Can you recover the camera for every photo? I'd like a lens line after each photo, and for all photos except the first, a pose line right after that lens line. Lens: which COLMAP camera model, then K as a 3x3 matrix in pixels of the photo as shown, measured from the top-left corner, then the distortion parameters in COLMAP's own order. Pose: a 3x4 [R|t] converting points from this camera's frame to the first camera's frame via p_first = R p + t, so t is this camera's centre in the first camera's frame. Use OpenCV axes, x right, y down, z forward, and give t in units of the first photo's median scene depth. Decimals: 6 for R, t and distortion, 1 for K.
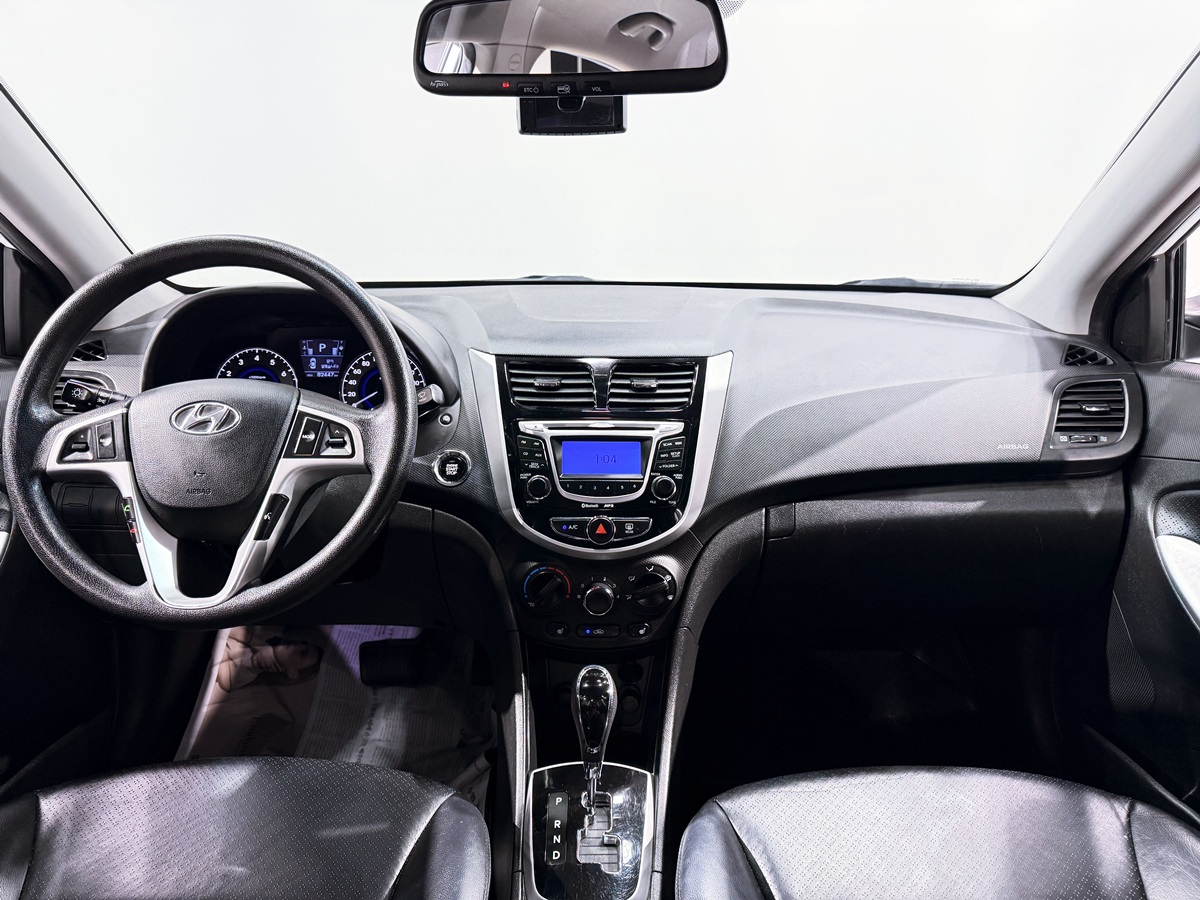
lens RADIAL K [[834.9, 0, 591.2], [0, 834.9, 455.1], [0, 0, 1]] dist [0.025234, -0.057730]
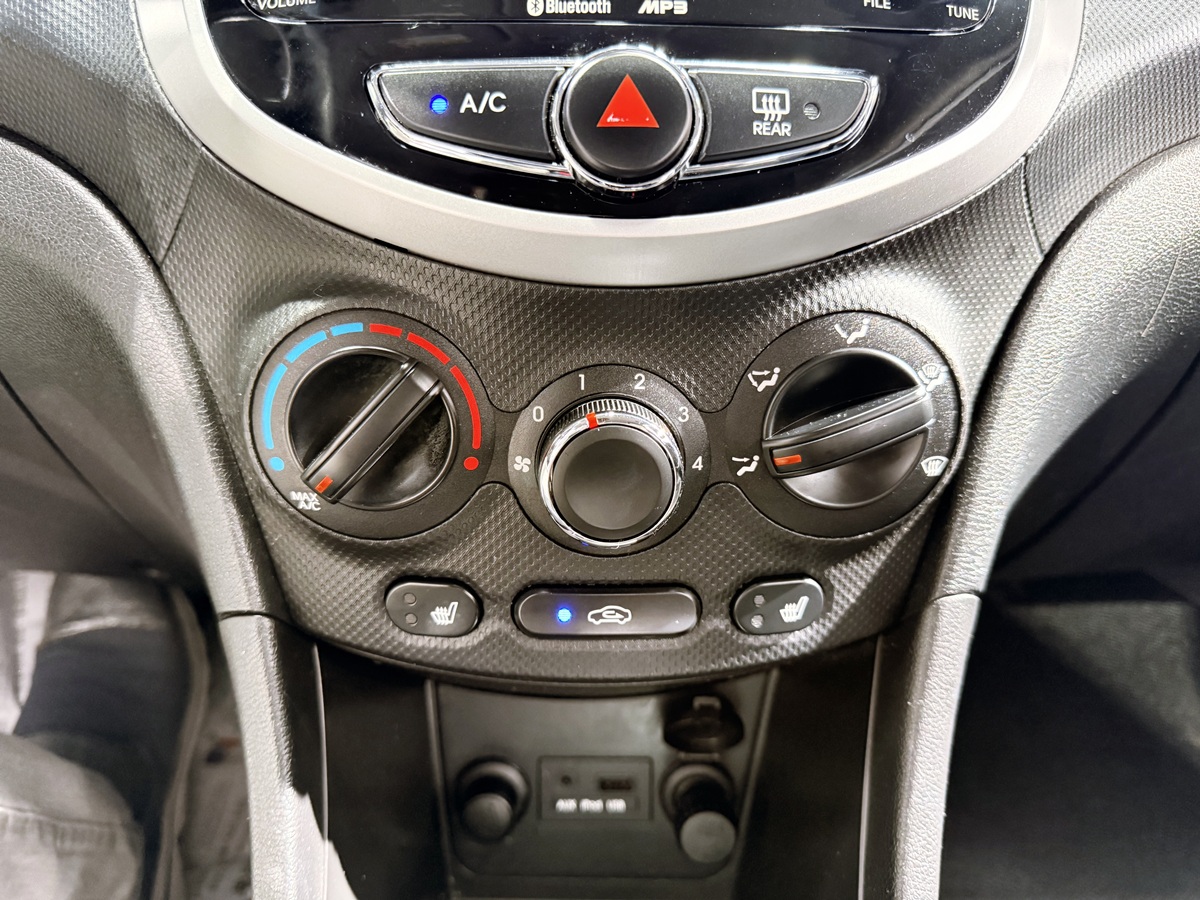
lens RADIAL K [[834.9, 0, 607.3], [0, 834.9, 474.4], [0, 0, 1]] dist [0.025234, -0.057730]
pose [[0.998866, -0.004155, 0.047438, -0.002354], [-0.000620, 0.994967, 0.100200, 0.148855], [-0.047615, -0.100116, 0.993836, 0.771933]]
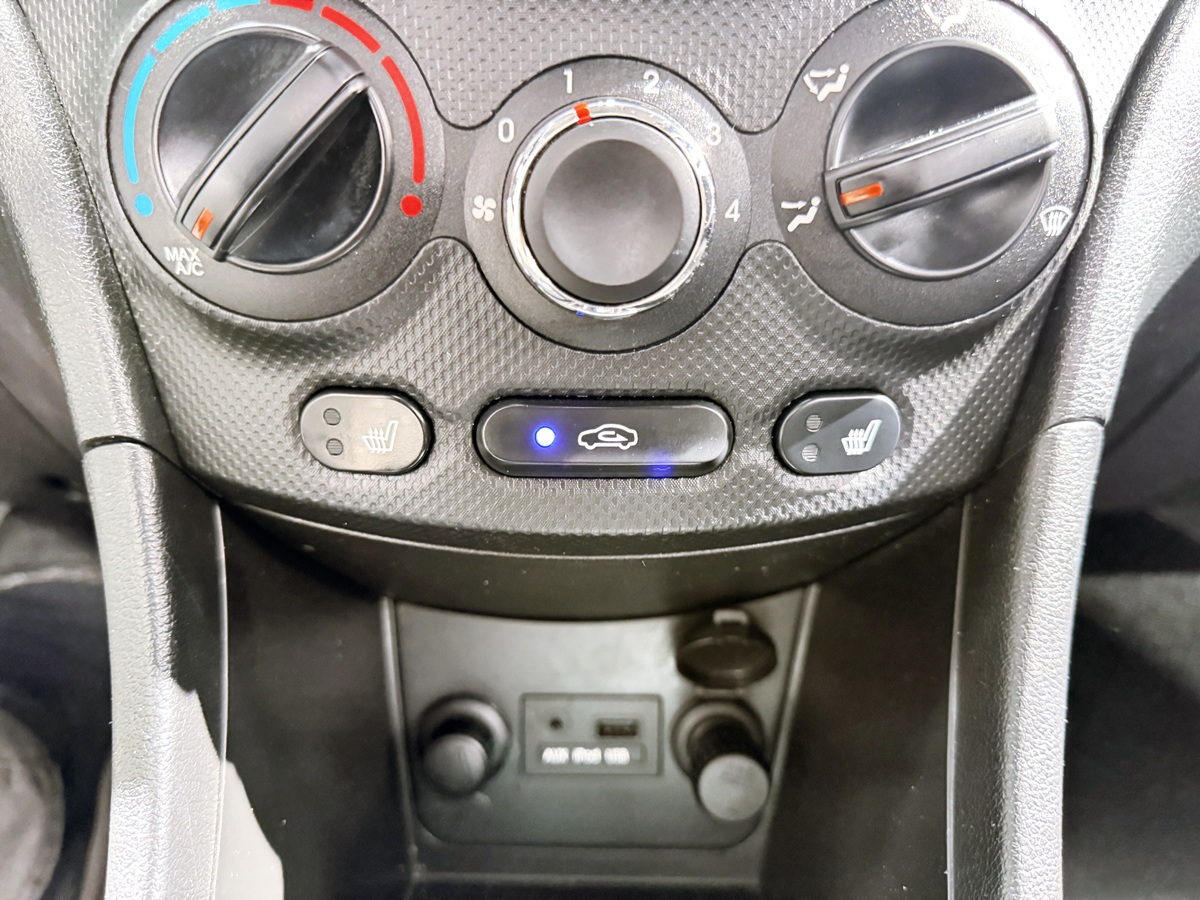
lens RADIAL K [[834.9, 0, 610.8], [0, 834.9, 480.7], [0, 0, 1]] dist [0.025234, -0.057730]
pose [[0.998838, 0.000089, 0.048193, 0.001511], [-0.003820, 0.996997, 0.077342, 0.206463], [-0.048041, -0.077436, 0.995839, 0.830230]]
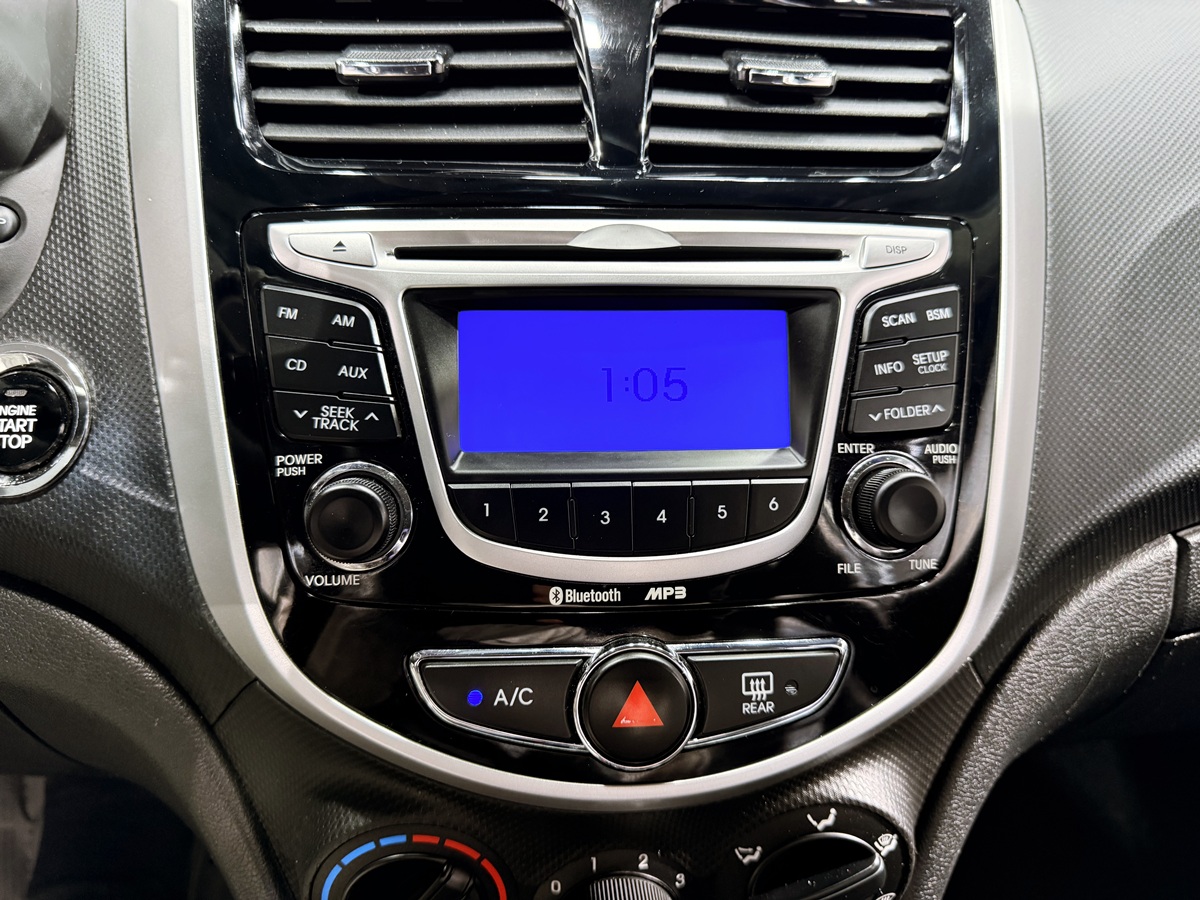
lens RADIAL K [[834.9, 0, 597.3], [0, 834.9, 462.3], [0, 0, 1]] dist [0.025234, -0.057730]
pose [[0.995868, -0.021362, 0.088269, -0.017263], [0.005117, 0.983596, 0.180314, -0.016584], [-0.090673, -0.179117, 0.979641, 0.762423]]
